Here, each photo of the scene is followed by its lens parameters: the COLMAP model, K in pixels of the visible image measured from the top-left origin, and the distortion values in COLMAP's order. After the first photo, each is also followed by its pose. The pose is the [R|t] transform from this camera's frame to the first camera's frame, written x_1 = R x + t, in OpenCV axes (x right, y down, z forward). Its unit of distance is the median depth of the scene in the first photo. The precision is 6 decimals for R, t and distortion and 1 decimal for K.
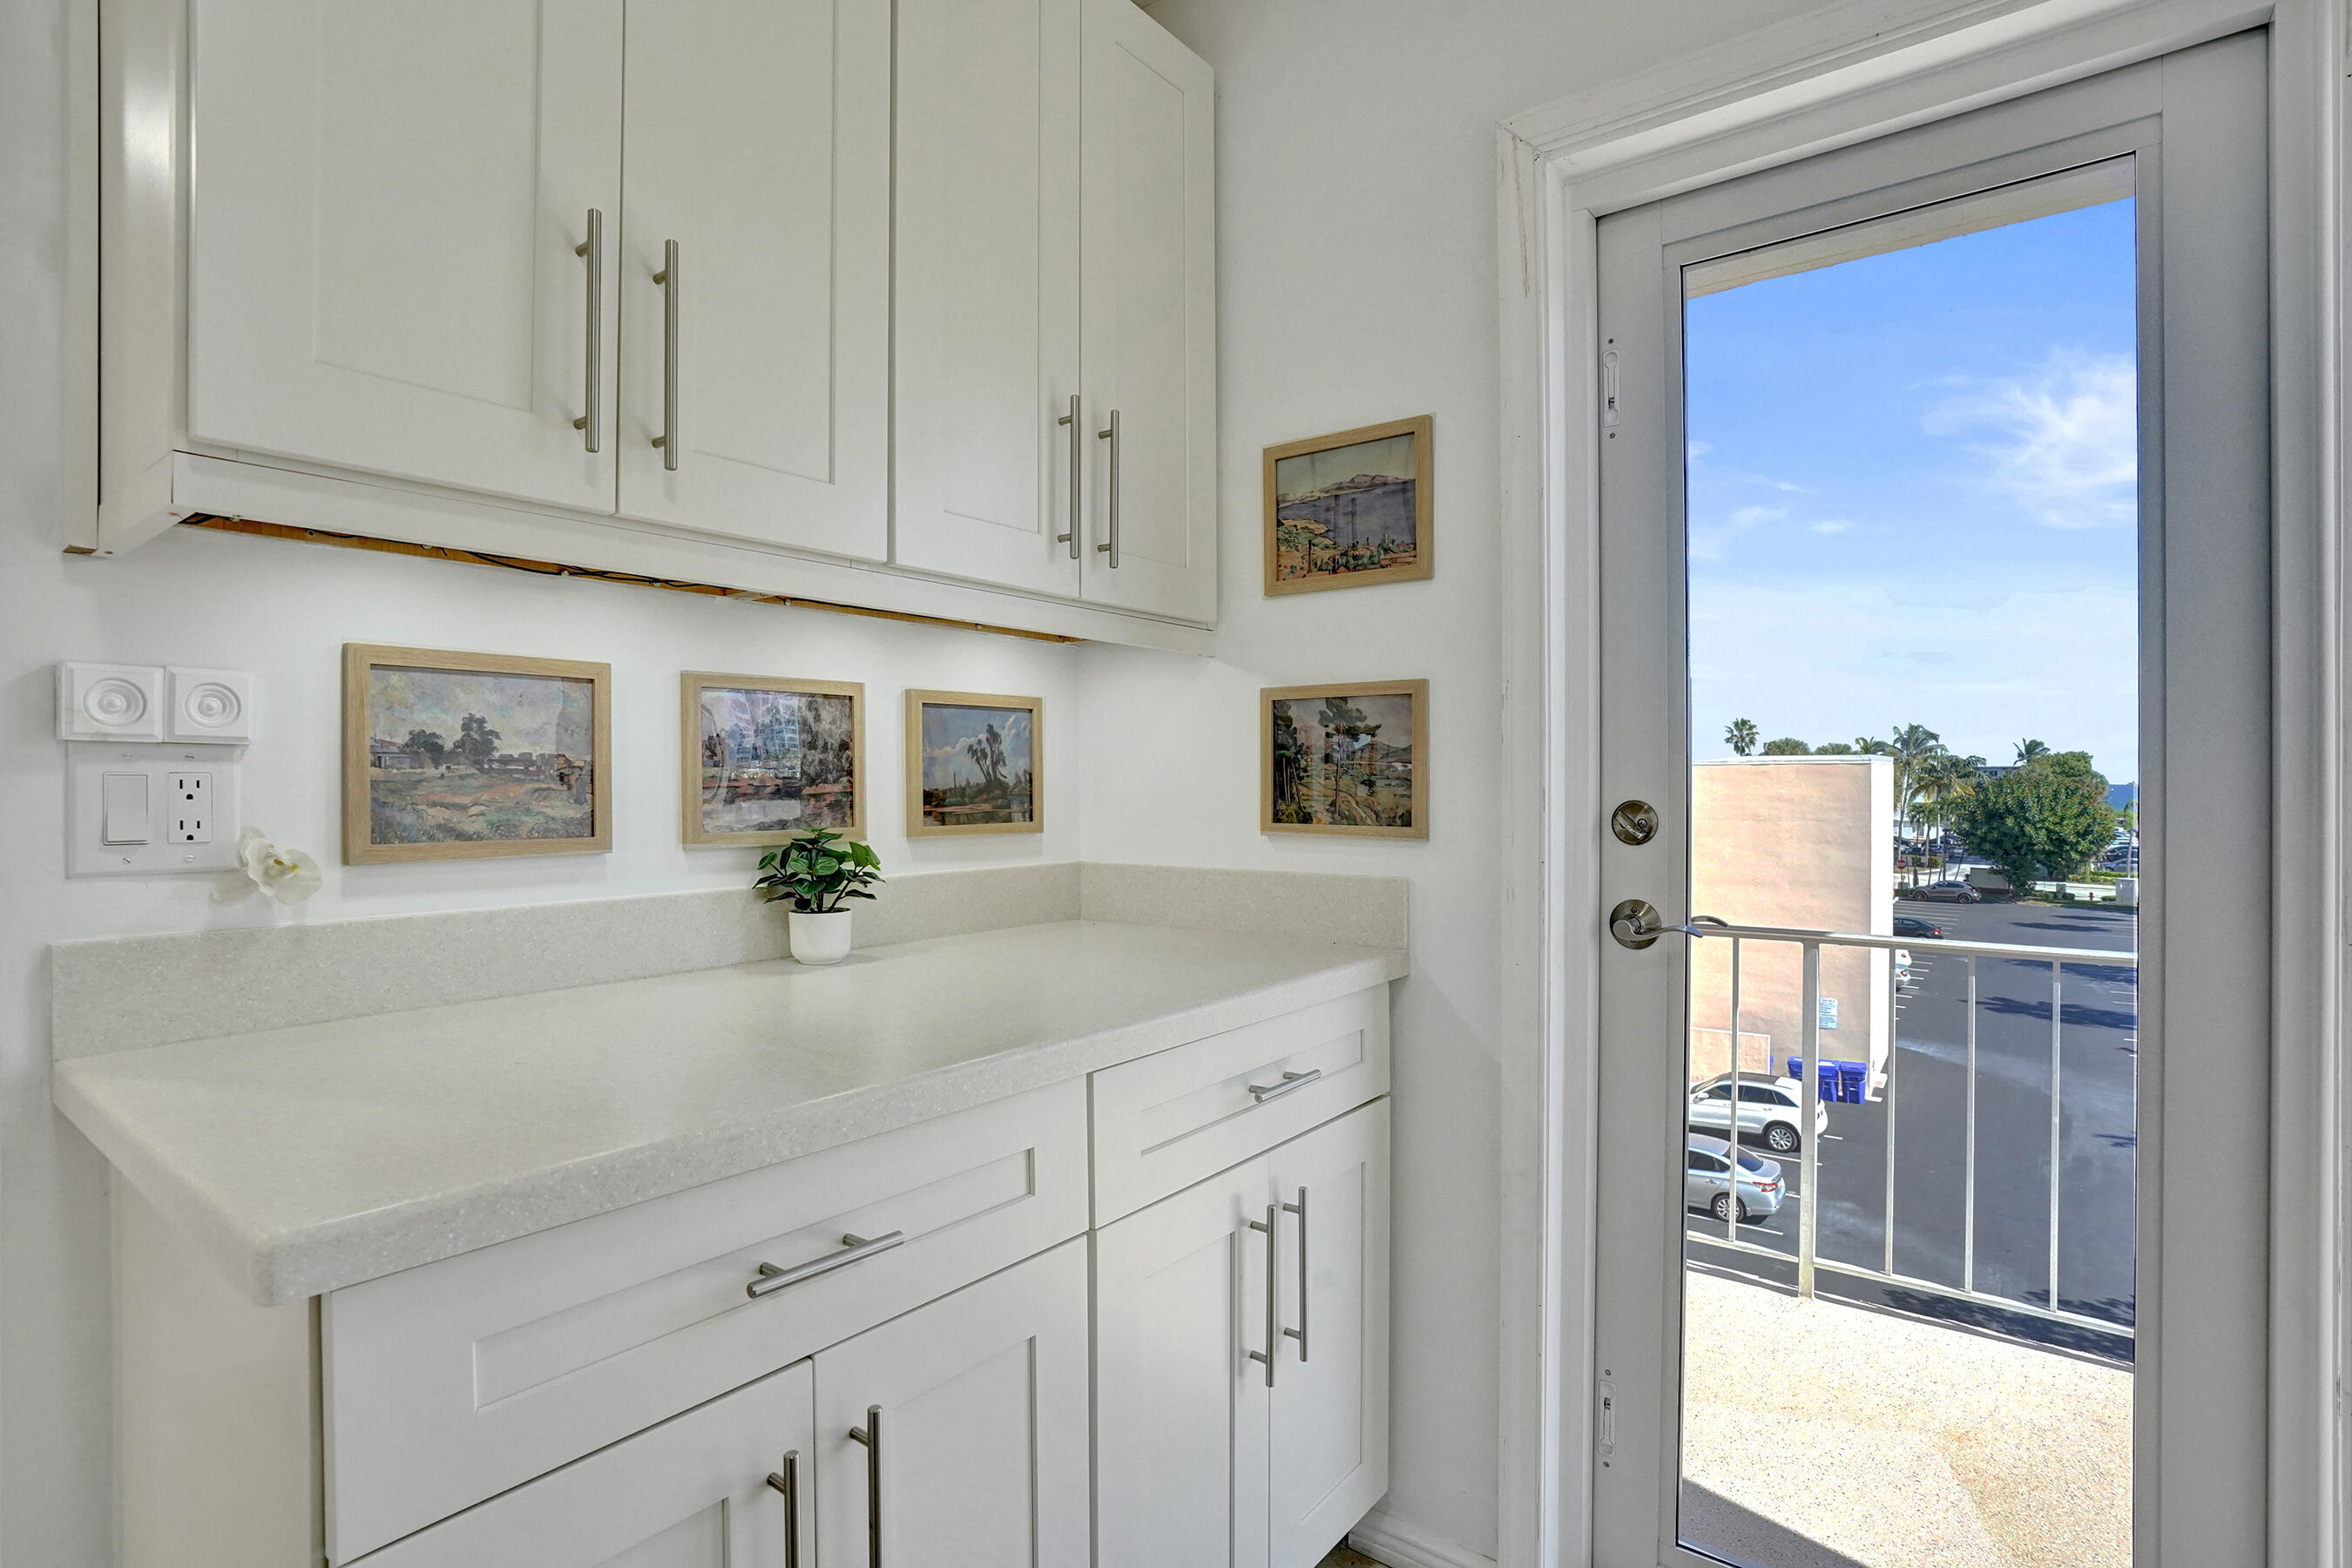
lens RADIAL K [[1135.4, 0, 1186.7], [0, 1135.4, 775.9], [0, 0, 1]] dist [-0.034598, 0.001487]
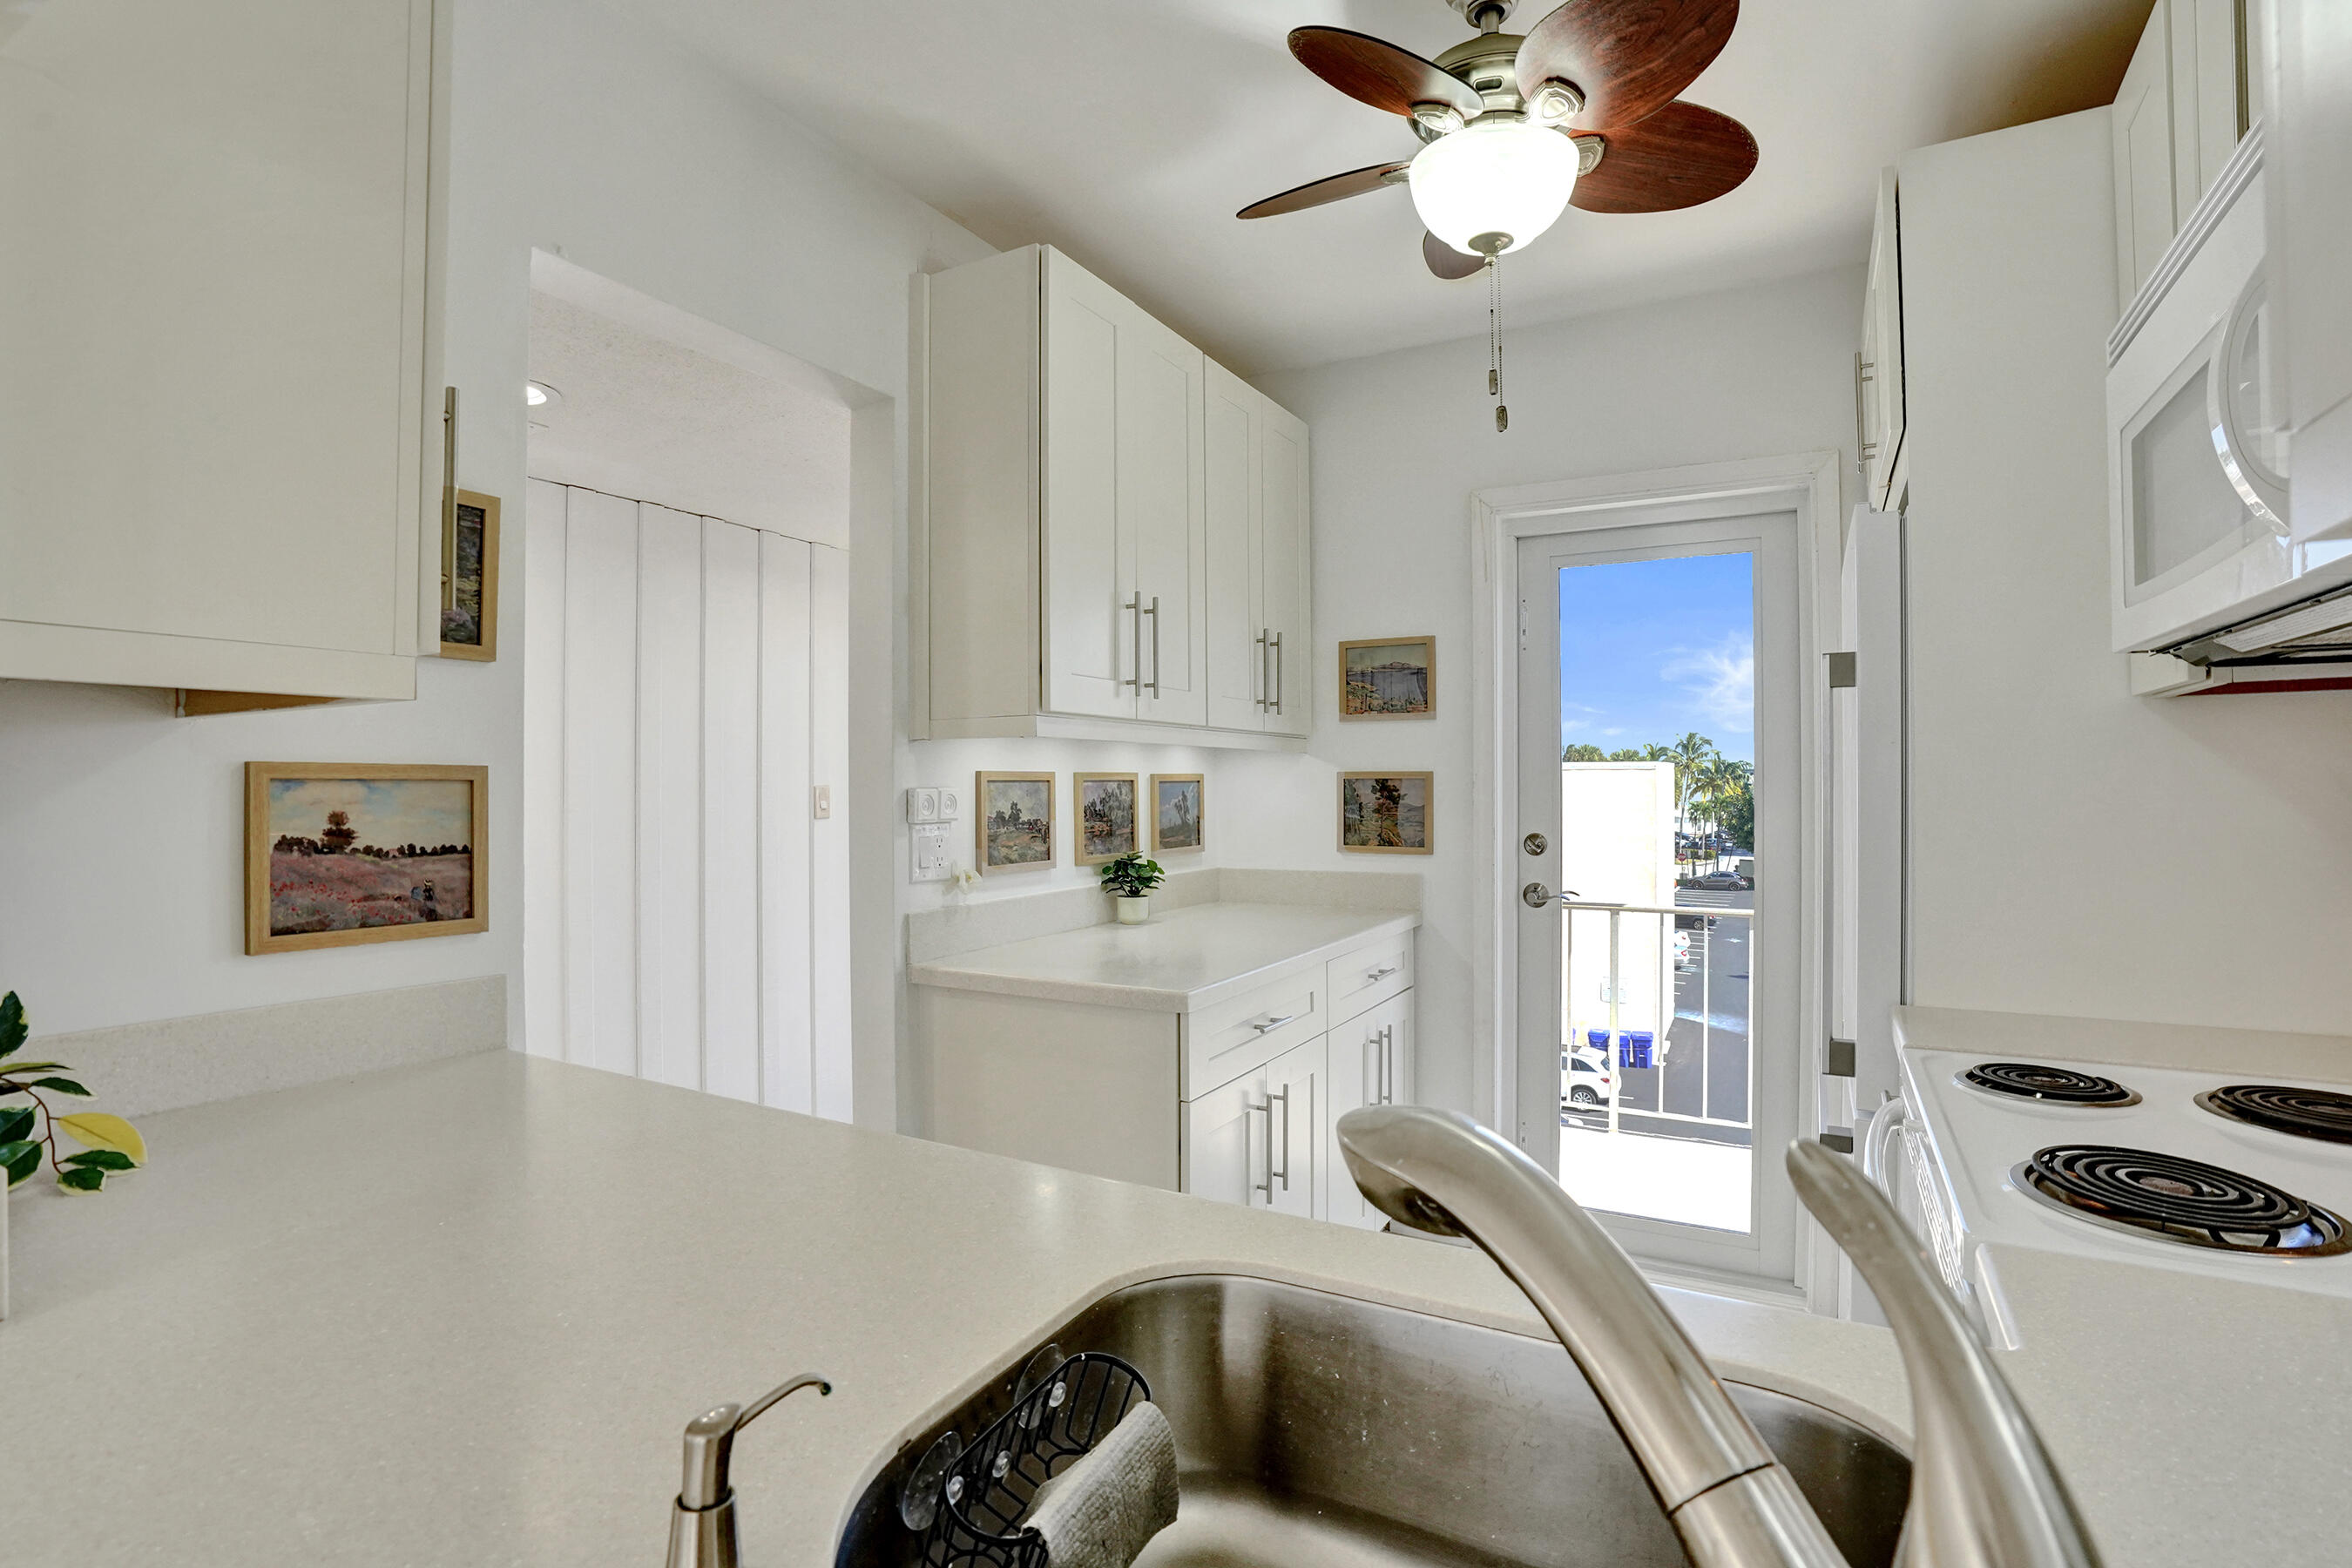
lens RADIAL K [[1109.7, 0, 1185.3], [0, 1109.7, 777.9], [0, 0, 1]] dist [-0.039542, 0.006528]
pose [[0.989650, -0.002780, 0.143473, -0.461171], [0.002752, 0.999996, 0.000392, -0.073085], [-0.143473, 0.000006, 0.989654, -0.784938]]
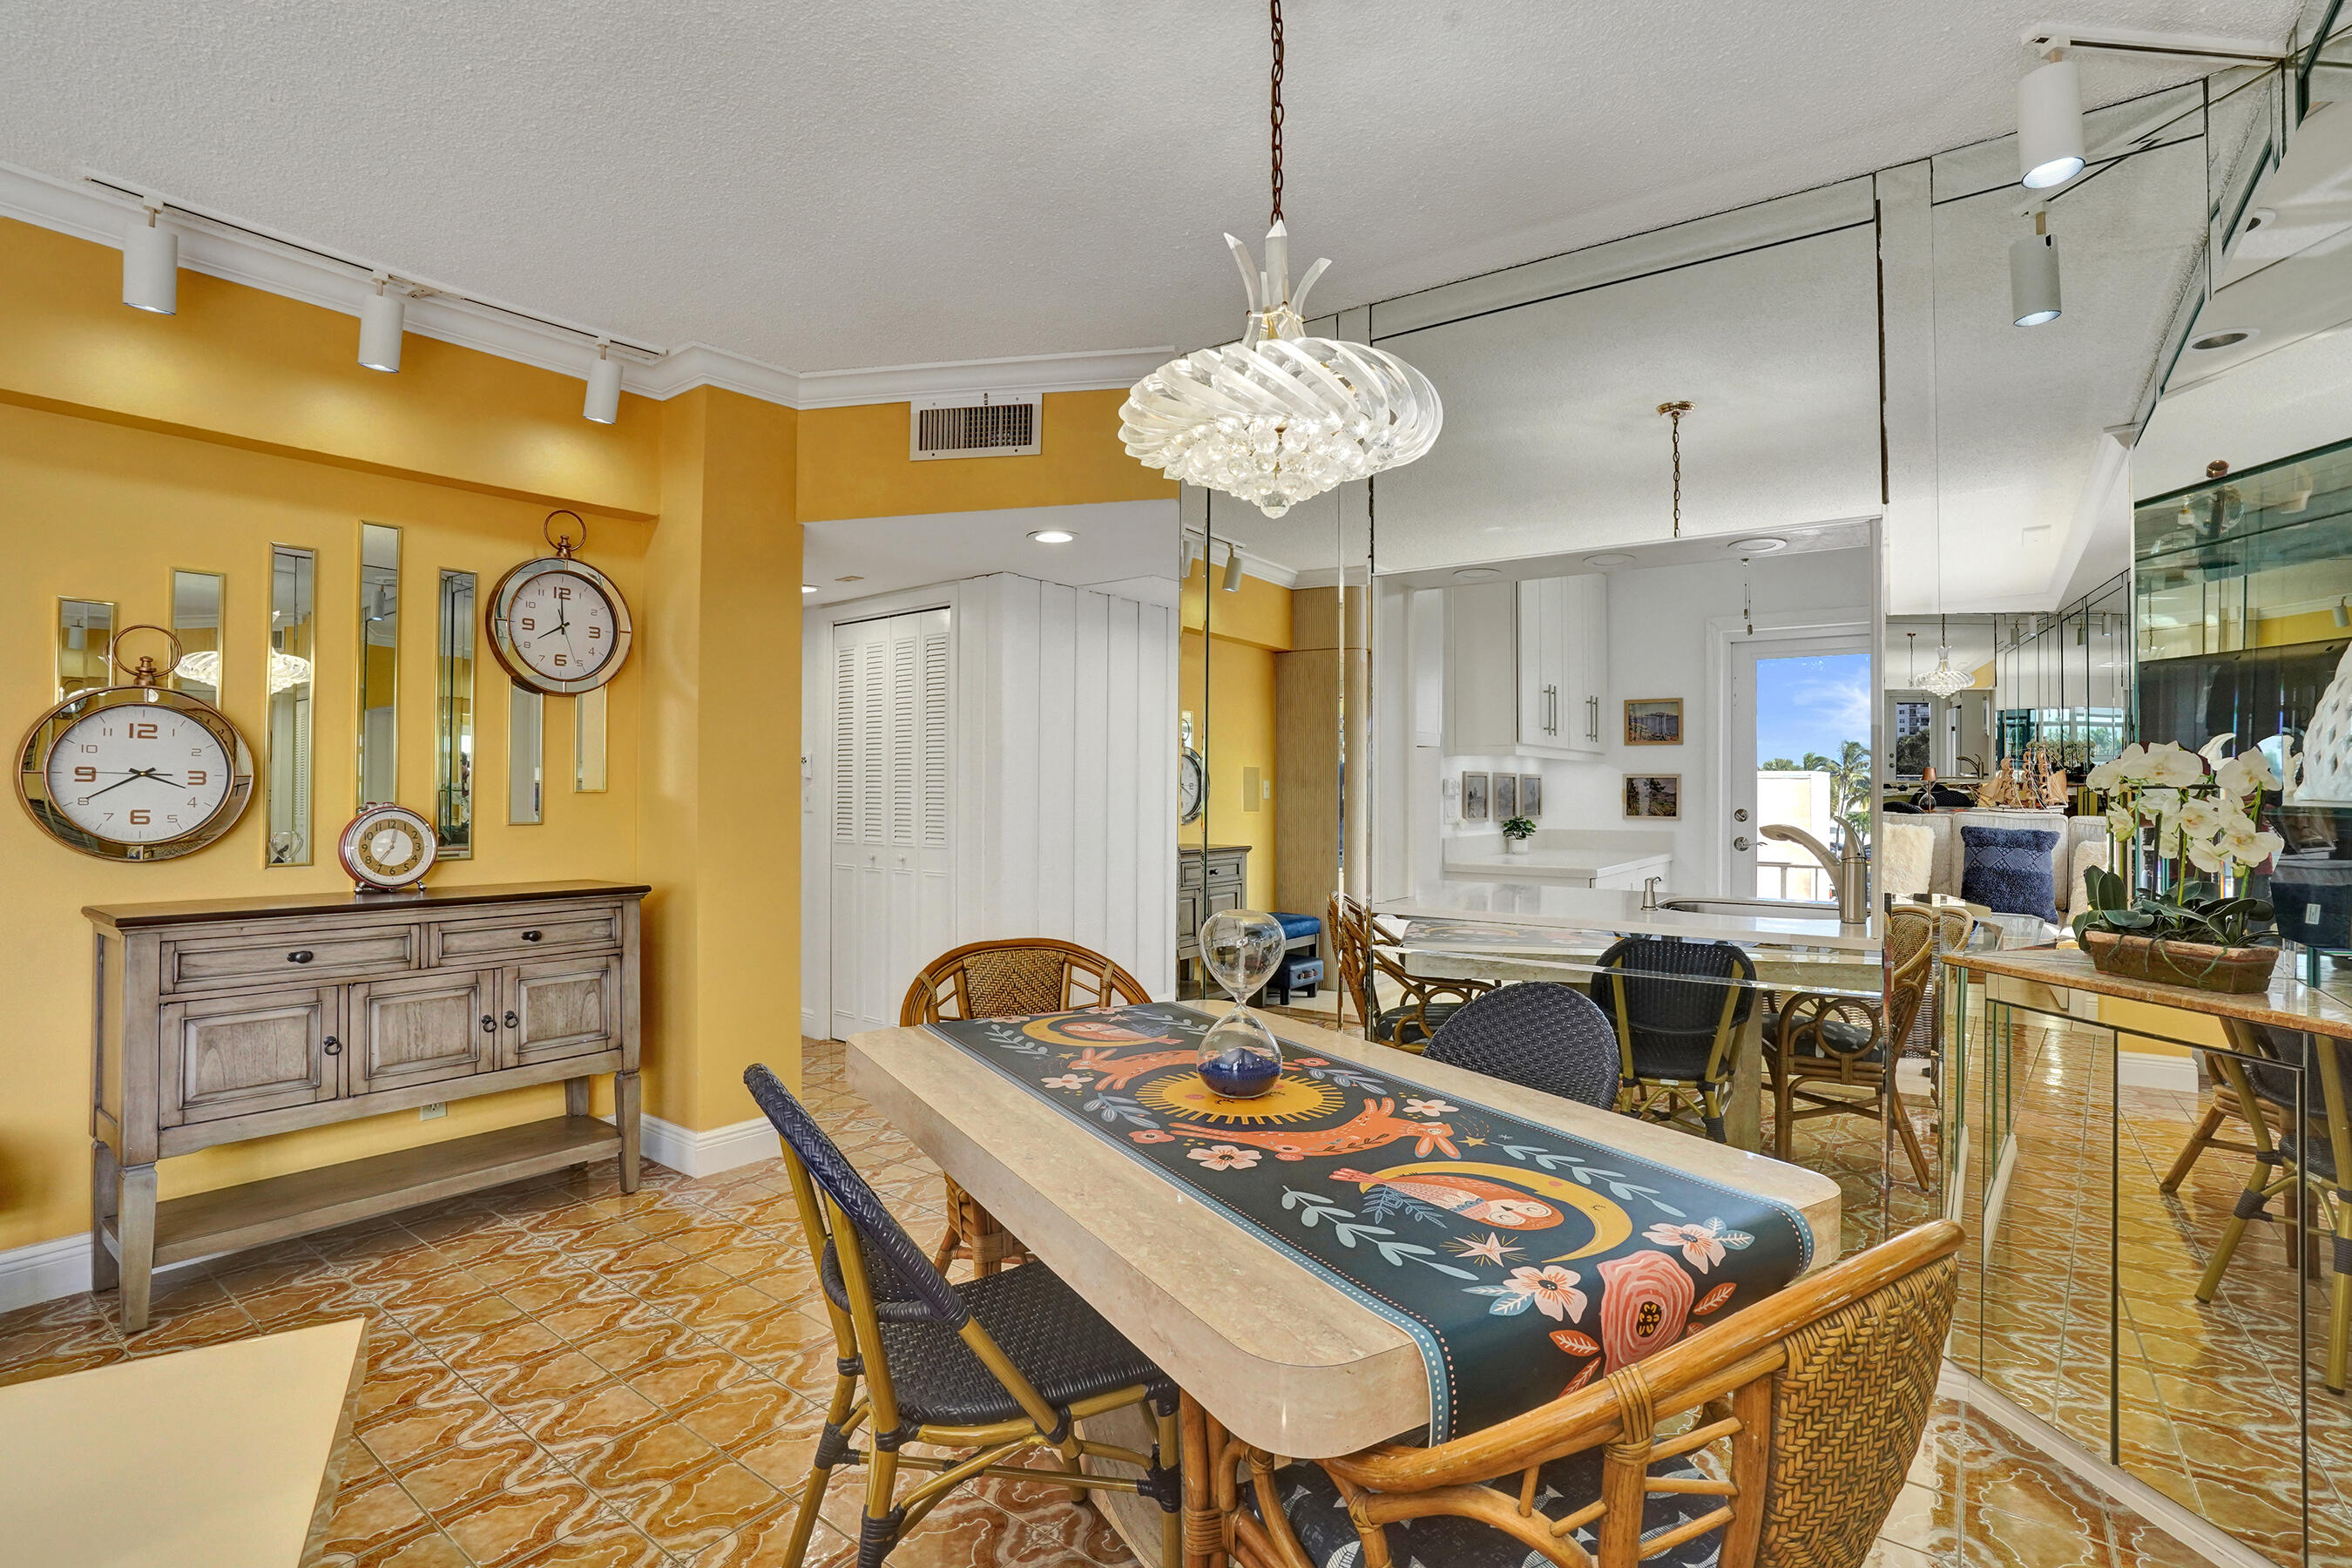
lens RADIAL K [[1109.7, 0, 1178.0], [0, 1109.7, 774.9], [0, 0, 1]] dist [-0.039542, 0.006528]
pose [[0.999690, 0.006900, 0.023910, -1.354057], [-0.006742, 0.999955, -0.006706, -0.046839], [-0.023956, 0.006542, 0.999692, -2.238649]]
